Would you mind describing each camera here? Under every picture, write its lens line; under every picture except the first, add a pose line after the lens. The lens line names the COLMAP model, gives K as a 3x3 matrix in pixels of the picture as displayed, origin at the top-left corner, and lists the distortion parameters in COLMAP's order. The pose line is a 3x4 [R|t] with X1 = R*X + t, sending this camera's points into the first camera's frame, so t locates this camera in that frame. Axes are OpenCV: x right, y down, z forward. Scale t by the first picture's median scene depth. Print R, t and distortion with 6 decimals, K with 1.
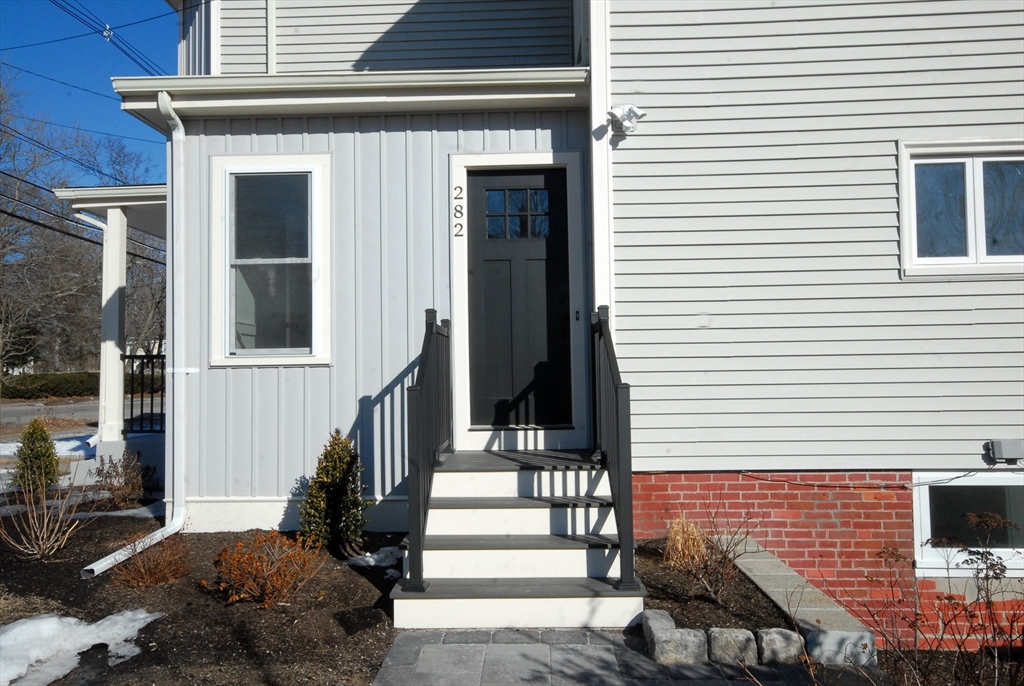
lens RADIAL K [[722.5, 0, 512.0], [0, 722.5, 343.0], [0, 0, 1]] dist [0.002468, 0.001562]
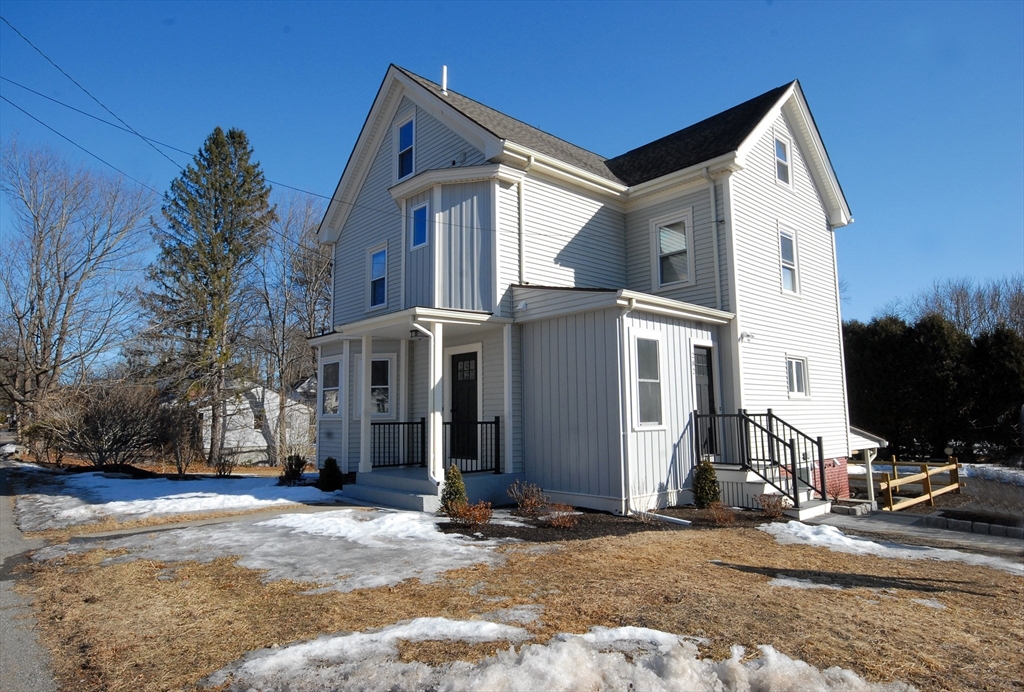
lens RADIAL K [[610.1, 0, 512.0], [0, 610.1, 346.0], [0, 0, 1]] dist [0.002903, 0.000697]
pose [[0.704831, 0.085418, 0.704213, -1.890318], [-0.024966, 0.995096, -0.095713, -0.033196], [-0.708935, 0.049880, 0.703507, 0.021651]]
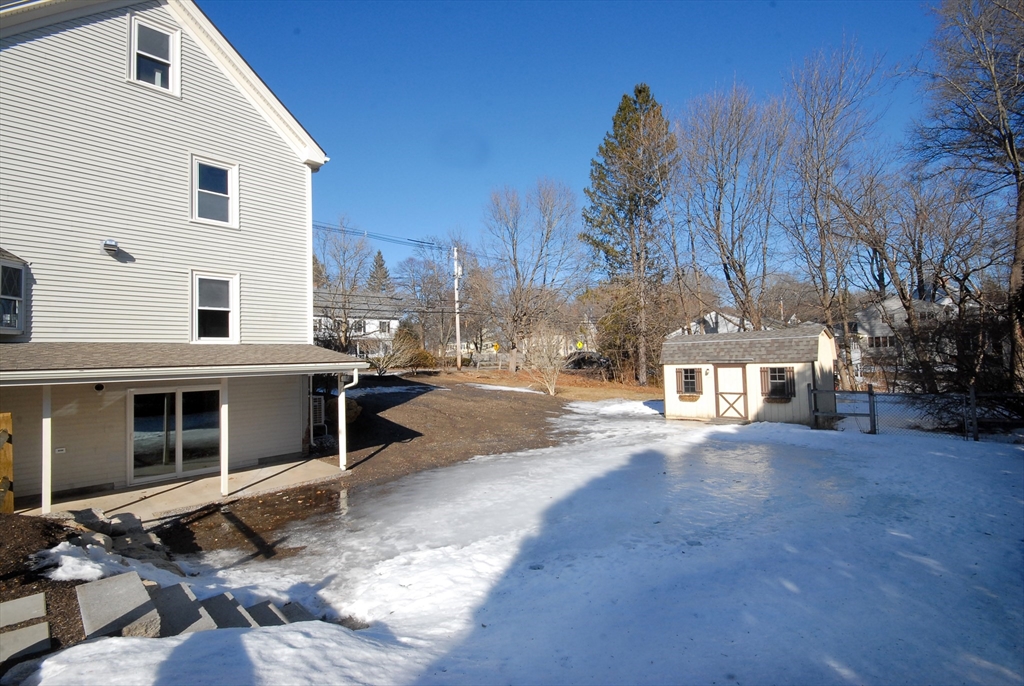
lens RADIAL K [[465.8, 0, 512.0], [0, 465.8, 343.0], [0, 0, 1]] dist [-0.004804, -0.000554]
pose [[0.738295, -0.035689, -0.673533, 3.335626], [0.045420, 0.998963, -0.003147, 0.121458], [0.672947, -0.028268, 0.739150, 1.531961]]
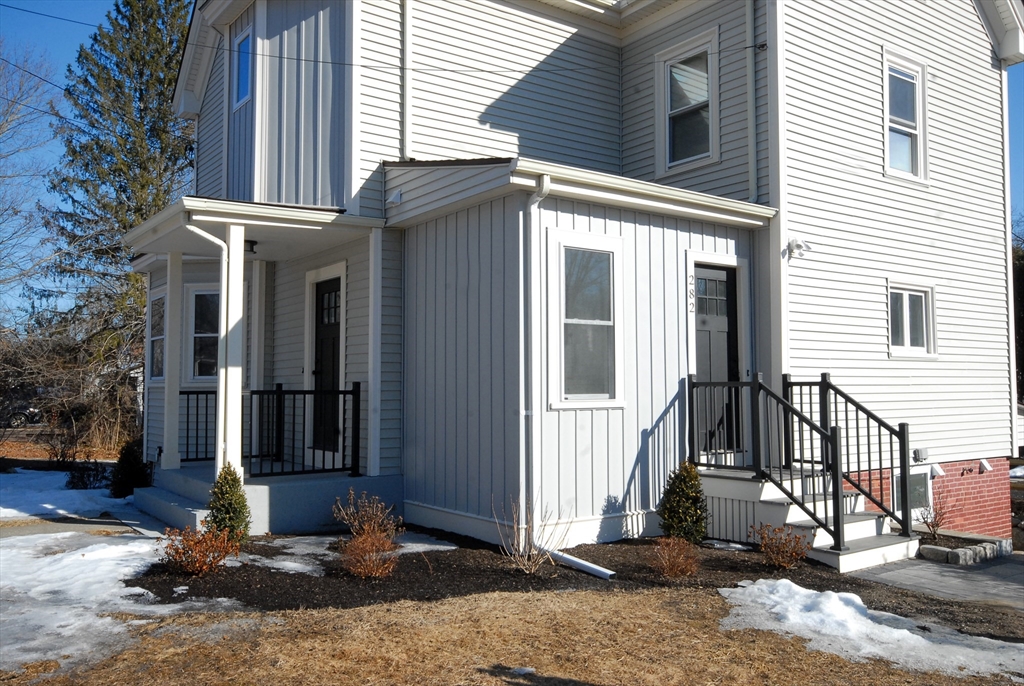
lens RADIAL K [[859.7, 0, 512.0], [0, 859.7, 343.0], [0, 0, 1]] dist [0.007957, 0.014615]
pose [[0.777650, 0.042246, 0.627277, -1.344801], [-0.032120, 0.999106, -0.027469, -0.034467], [-0.627877, 0.001213, 0.778312, -0.043058]]
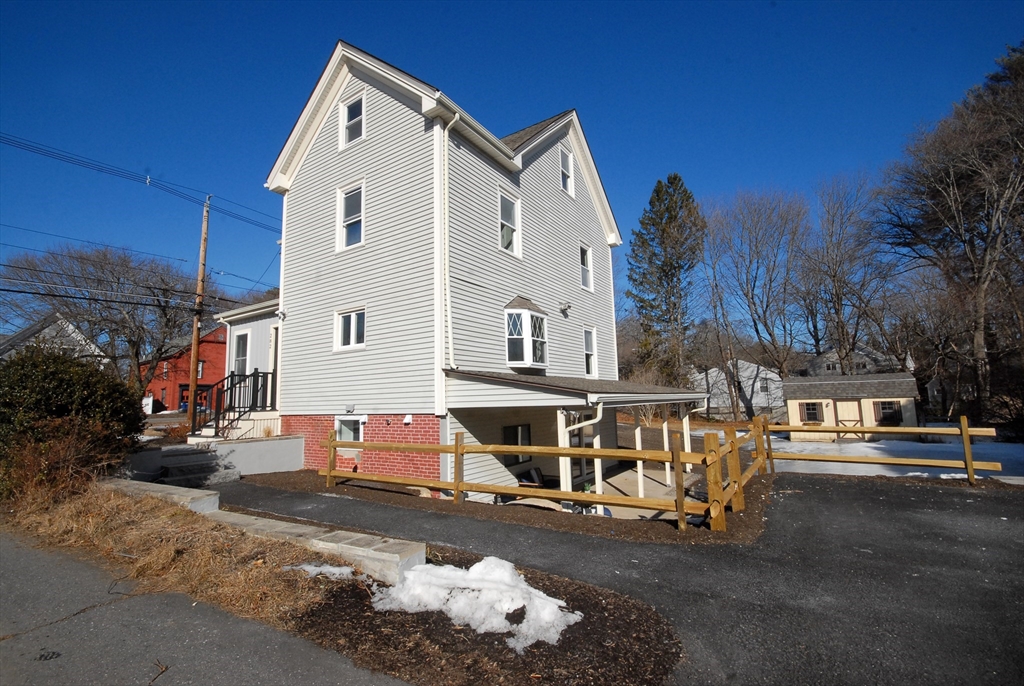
lens RADIAL K [[463.1, 0, 512.0], [0, 463.1, 343.0], [0, 0, 1]] dist [0.019373, 0.000080]
pose [[0.851588, -0.079616, -0.518131, 2.082859], [0.039642, 0.995350, -0.087791, 0.067431], [0.522711, 0.054222, 0.850784, -0.294235]]
